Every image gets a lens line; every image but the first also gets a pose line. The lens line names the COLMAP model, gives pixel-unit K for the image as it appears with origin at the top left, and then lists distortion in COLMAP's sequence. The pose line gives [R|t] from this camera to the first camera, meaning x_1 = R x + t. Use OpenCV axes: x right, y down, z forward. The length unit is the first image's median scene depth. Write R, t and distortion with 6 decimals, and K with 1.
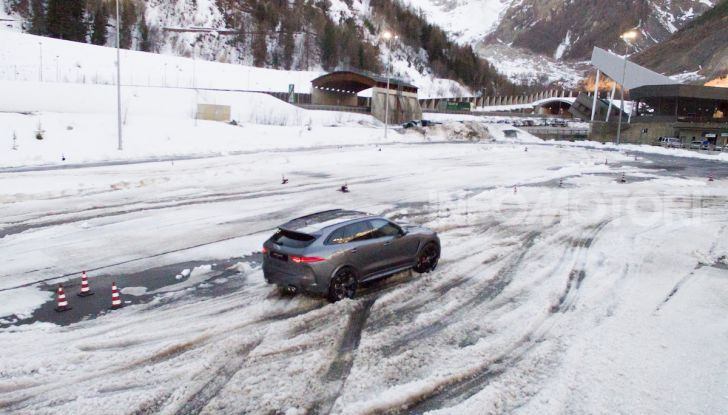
lens RADIAL K [[541.3, 0, 364.0], [0, 541.3, 207.5], [0, 0, 1]] dist [-0.158920, 0.146981]
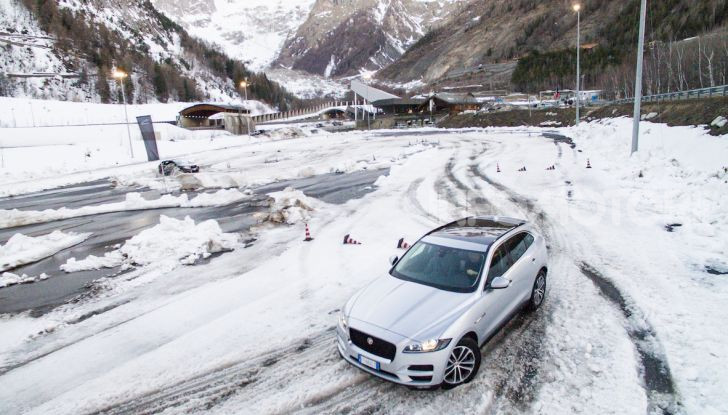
lens RADIAL K [[541.3, 0, 364.0], [0, 541.3, 207.5], [0, 0, 1]] dist [-0.158920, 0.146981]
pose [[0.912978, -0.145589, 0.381150, -0.141279], [0.152999, 0.988165, 0.010969, 0.056440], [-0.378237, 0.048301, 0.924448, -0.342743]]
